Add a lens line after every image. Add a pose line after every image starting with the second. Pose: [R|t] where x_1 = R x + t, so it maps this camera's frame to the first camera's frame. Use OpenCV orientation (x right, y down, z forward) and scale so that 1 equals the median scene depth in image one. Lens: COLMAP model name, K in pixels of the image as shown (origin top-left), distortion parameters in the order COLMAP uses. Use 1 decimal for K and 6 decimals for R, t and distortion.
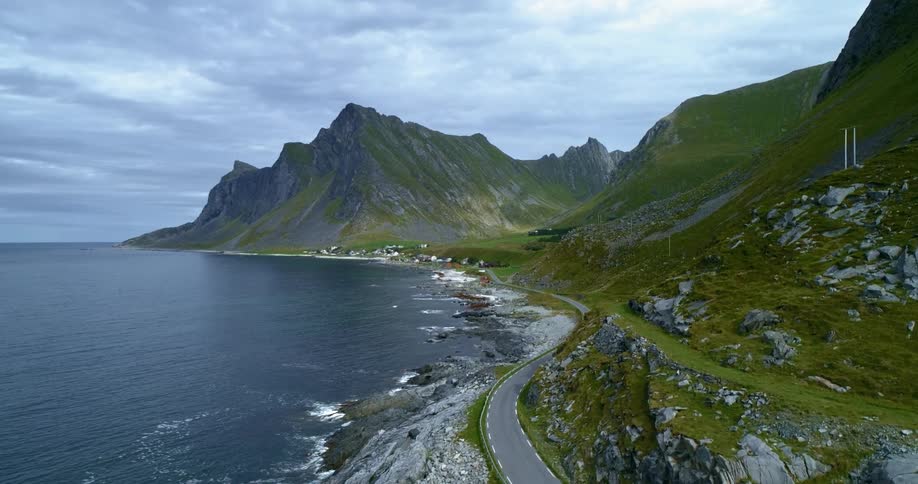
lens RADIAL K [[638.6, 0, 455.9], [0, 638.6, 239.3], [0, 0, 1]] dist [-0.003828, 0.001677]
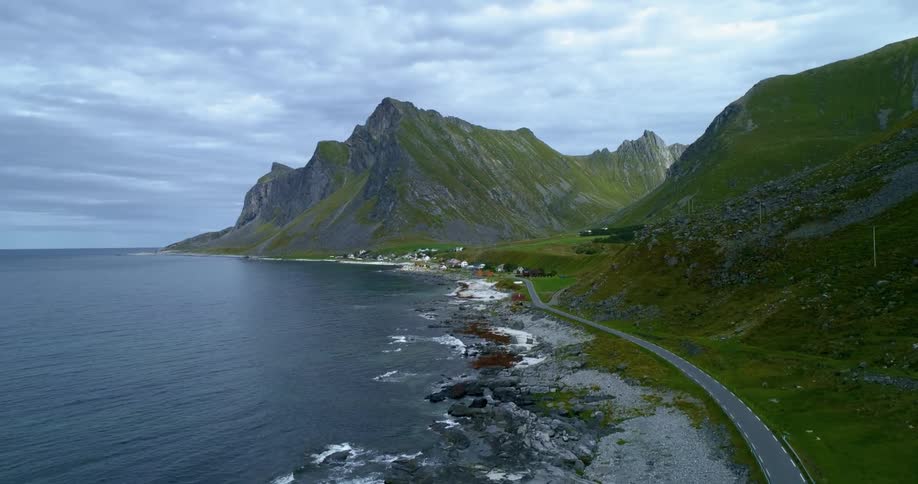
lens RADIAL K [[638.6, 0, 455.9], [0, 638.6, 239.3], [0, 0, 1]] dist [-0.003828, 0.001677]
pose [[0.997006, -0.007338, -0.076981, 0.008419], [0.006963, 0.999963, -0.005135, 0.000943], [0.077016, 0.004584, 0.997019, 0.083298]]
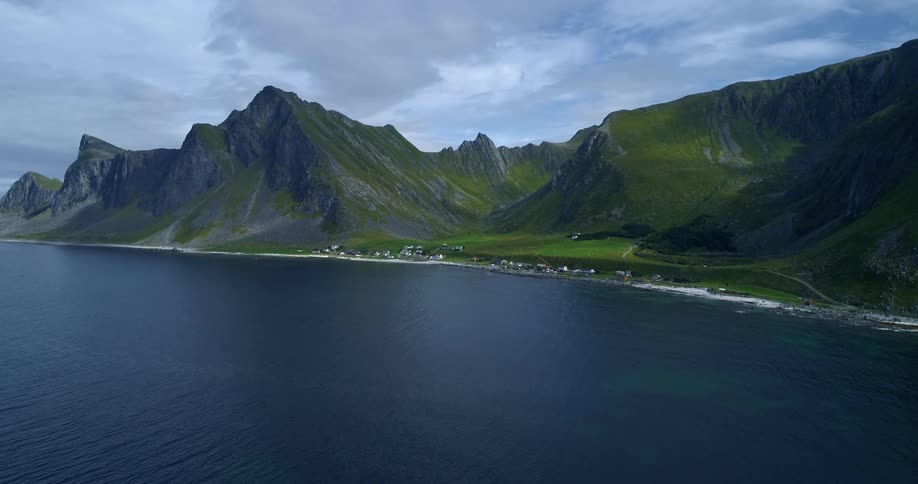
lens RADIAL K [[638.6, 0, 455.9], [0, 638.6, 239.3], [0, 0, 1]] dist [-0.003828, 0.001677]
pose [[0.933079, -0.004988, 0.359637, -0.287805], [-0.009449, 0.999219, 0.038375, -0.029321], [-0.359547, -0.039205, 0.932303, 0.014329]]
